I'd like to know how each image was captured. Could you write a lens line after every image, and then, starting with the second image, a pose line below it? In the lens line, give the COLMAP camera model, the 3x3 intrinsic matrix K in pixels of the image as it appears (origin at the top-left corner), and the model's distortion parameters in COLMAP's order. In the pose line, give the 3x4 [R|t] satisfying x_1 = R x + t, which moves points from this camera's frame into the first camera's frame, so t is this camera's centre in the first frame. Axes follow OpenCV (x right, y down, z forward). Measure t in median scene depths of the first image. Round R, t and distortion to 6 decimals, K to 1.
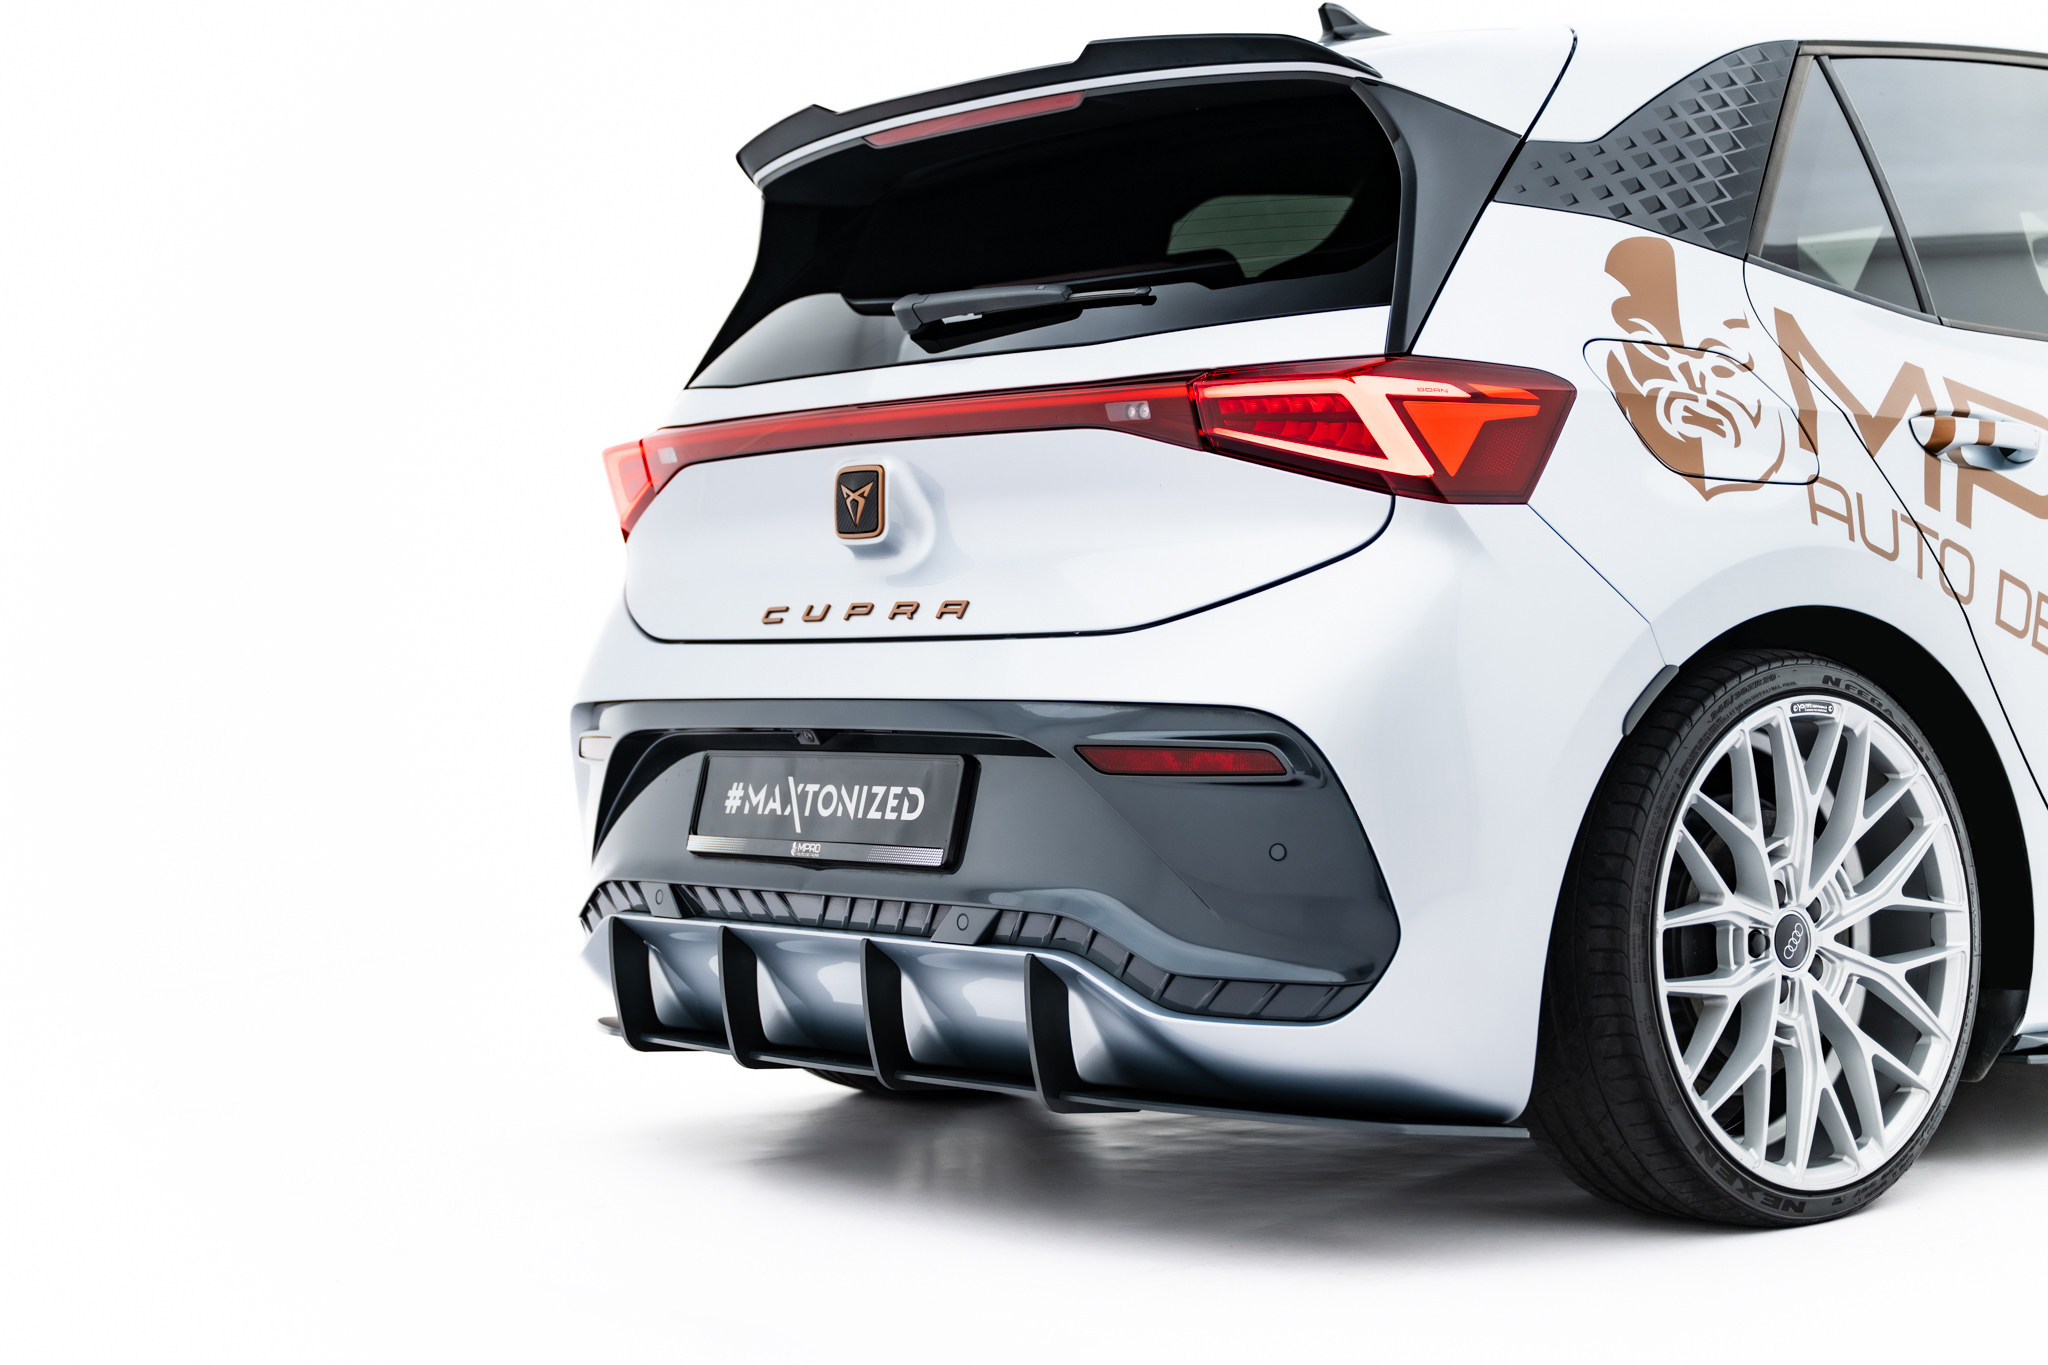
lens RADIAL K [[3256.7, 0, 1033.1], [0, 3256.7, 671.9], [0, 0, 1]] dist [-0.034337, 0.000000]
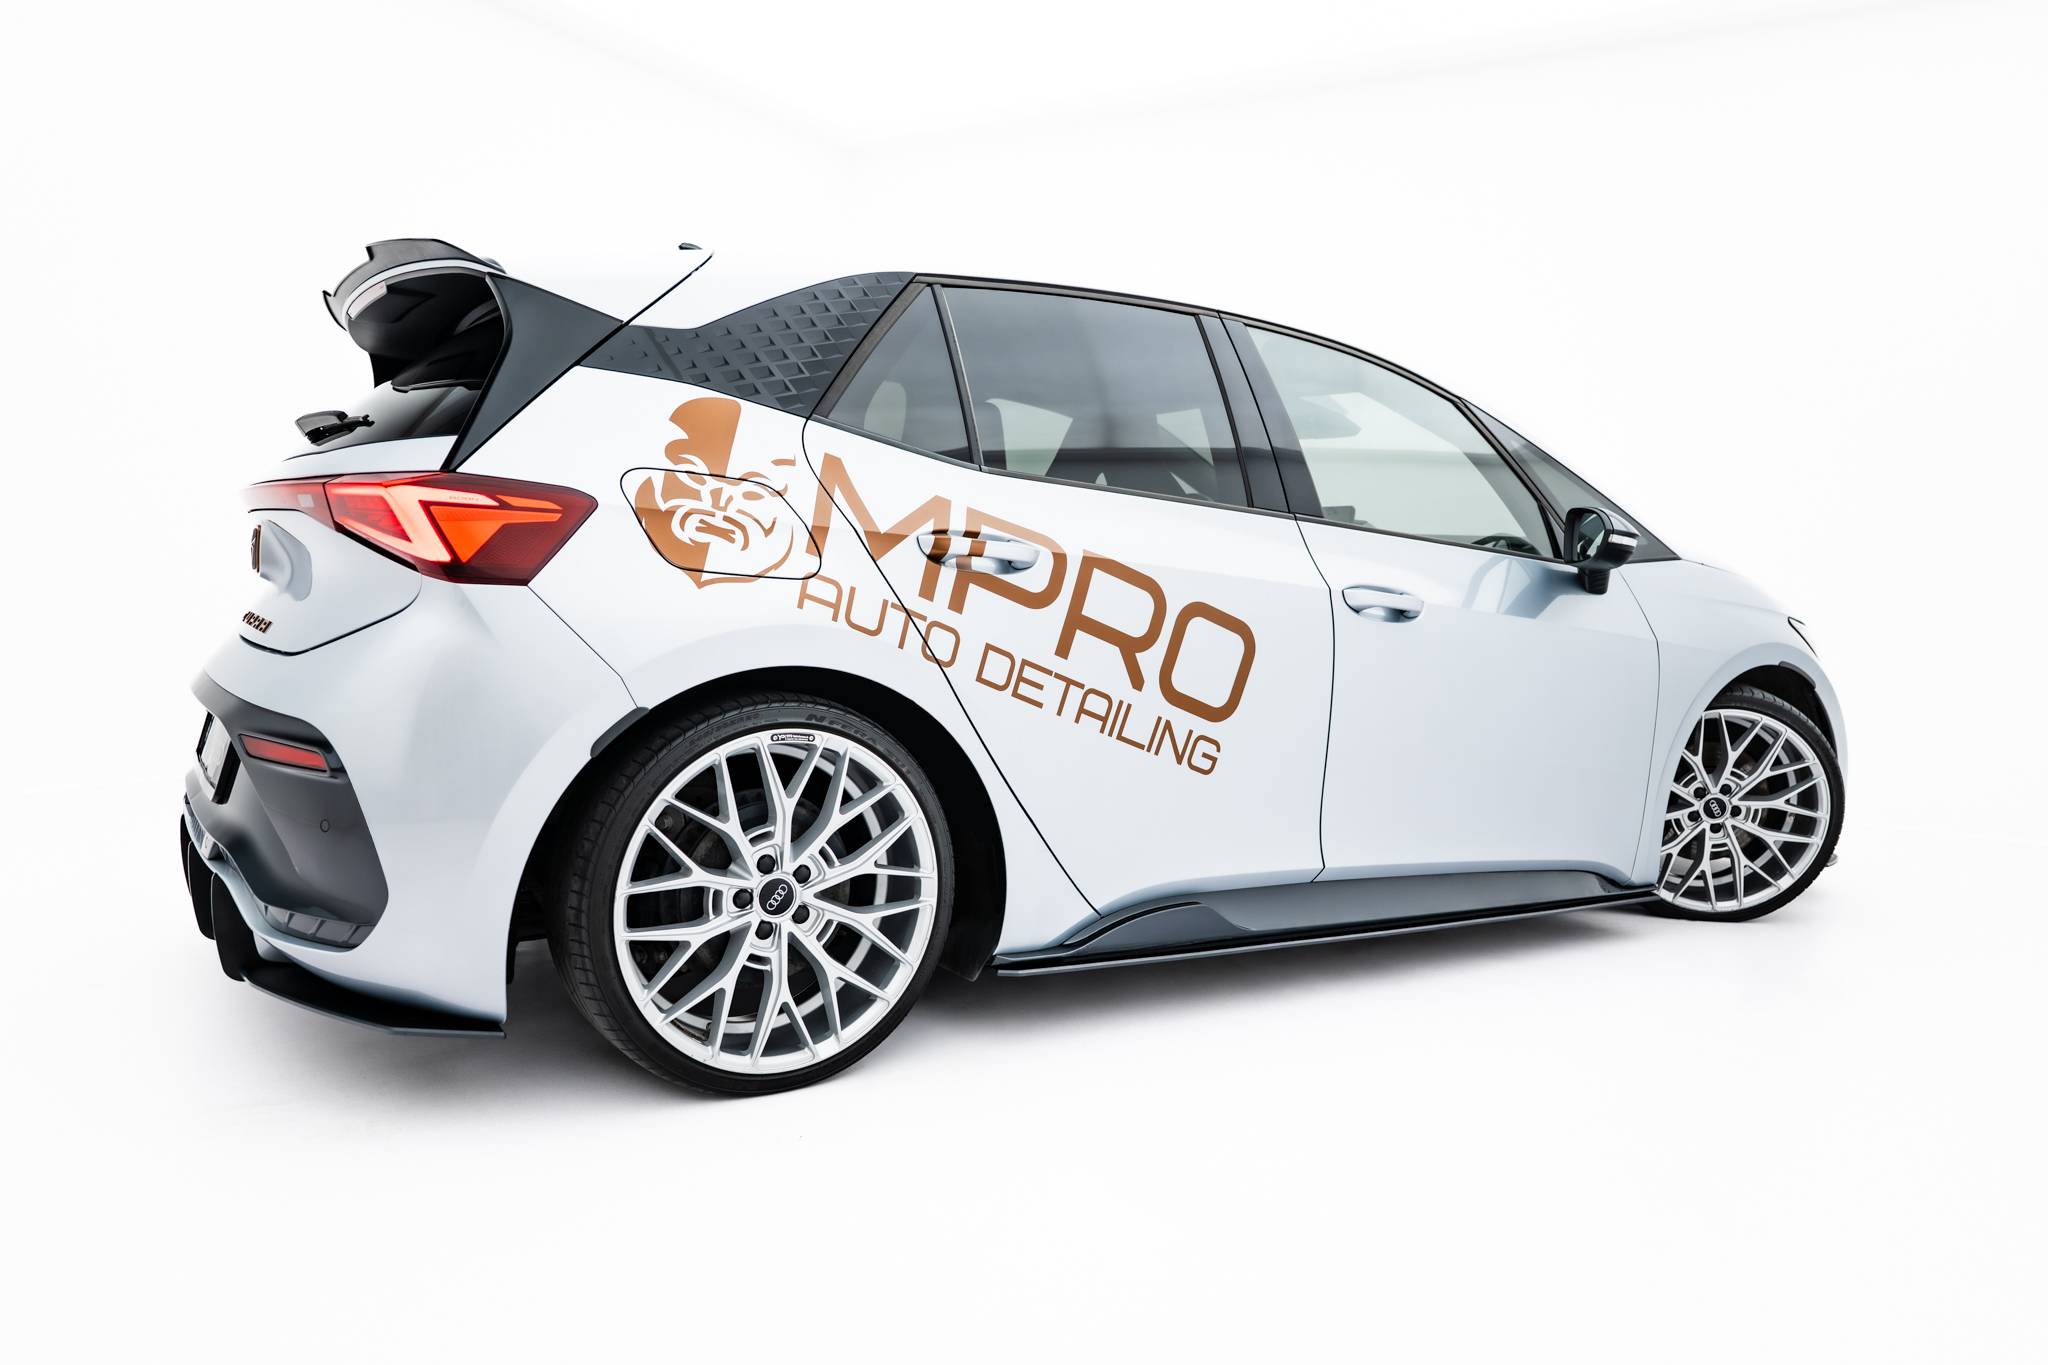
lens RADIAL K [[1425.8, 0, 1001.3], [0, 1425.8, 663.4], [0, 0, 1]] dist [-0.011291, -0.004754]
pose [[0.995067, 0.069842, -0.070451, 0.368778], [-0.066232, 0.996431, 0.052340, -0.059240], [0.073855, -0.047416, 0.996141, 0.385038]]
